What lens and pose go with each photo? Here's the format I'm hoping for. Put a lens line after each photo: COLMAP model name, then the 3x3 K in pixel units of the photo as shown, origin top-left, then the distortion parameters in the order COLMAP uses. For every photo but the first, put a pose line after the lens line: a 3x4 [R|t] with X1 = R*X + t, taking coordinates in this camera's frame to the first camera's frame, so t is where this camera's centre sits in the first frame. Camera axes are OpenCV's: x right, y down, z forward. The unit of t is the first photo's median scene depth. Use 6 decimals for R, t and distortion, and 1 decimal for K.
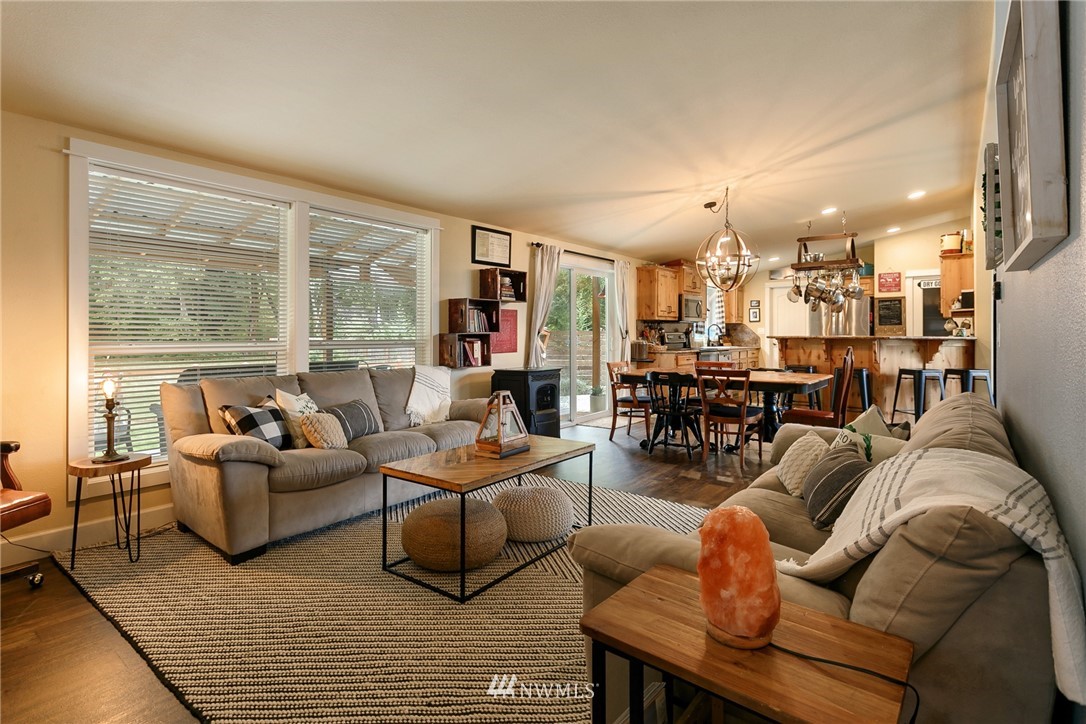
lens RADIAL K [[519.6, 0, 539.7], [0, 519.6, 334.7], [0, 0, 1]] dist [0.000044, -0.000001]
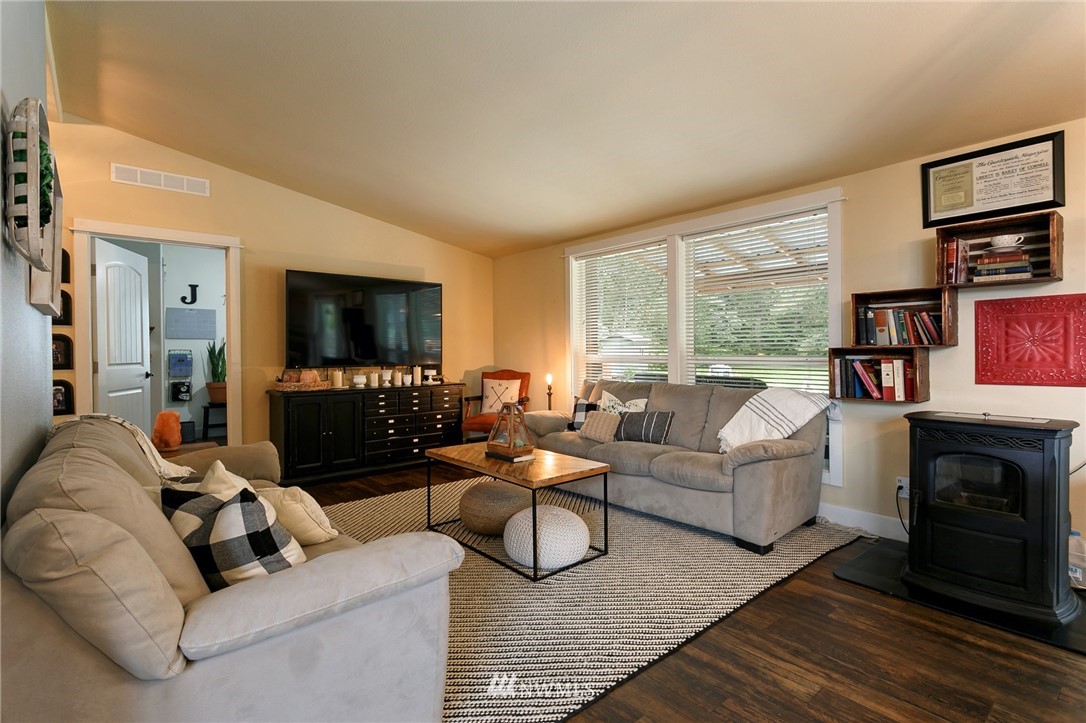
lens RADIAL K [[519.6, 0, 533.8], [0, 519.6, 351.1], [0, 0, 1]] dist [0.000044, -0.000001]
pose [[-0.198883, 0.001097, -0.980023, 0.901224], [0.006304, 0.999980, -0.000160, -0.000617], [0.980003, -0.006209, -0.198885, 1.131509]]
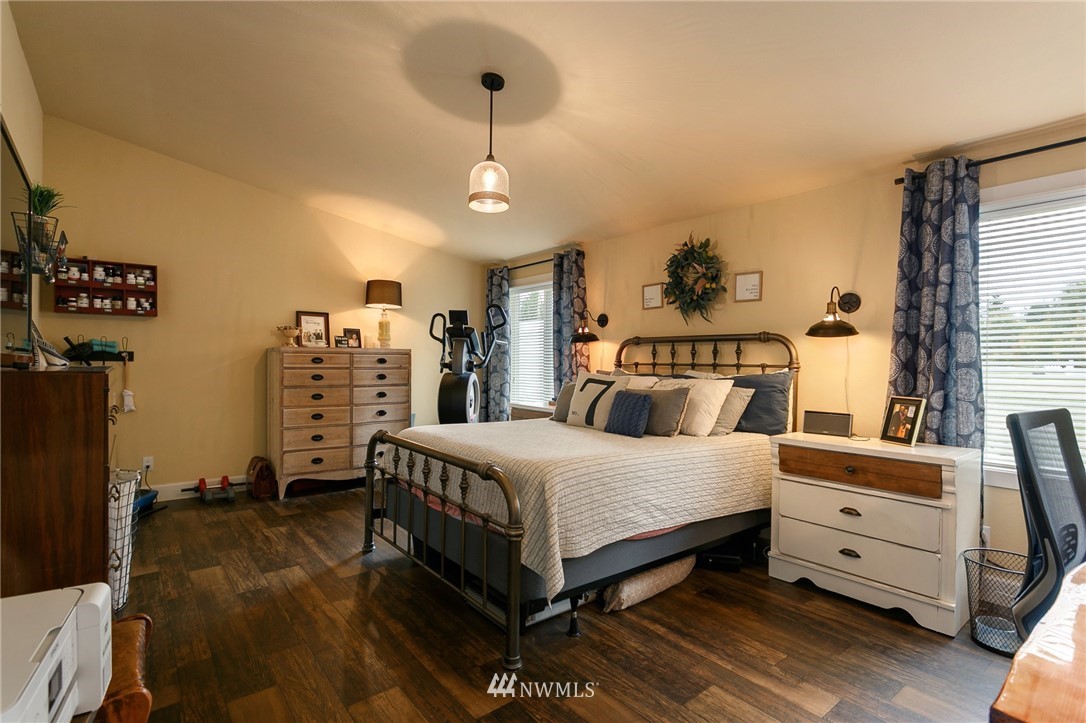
lens RADIAL K [[519.6, 0, 544.0], [0, 519.6, 362.8], [0, 0, 1]] dist [0.000044, -0.000001]
pose [[0.218432, -0.004867, 0.975840, 0.169802], [-0.016750, 0.999822, 0.008736, -0.010331], [-0.975708, -0.018253, 0.218311, 0.837395]]
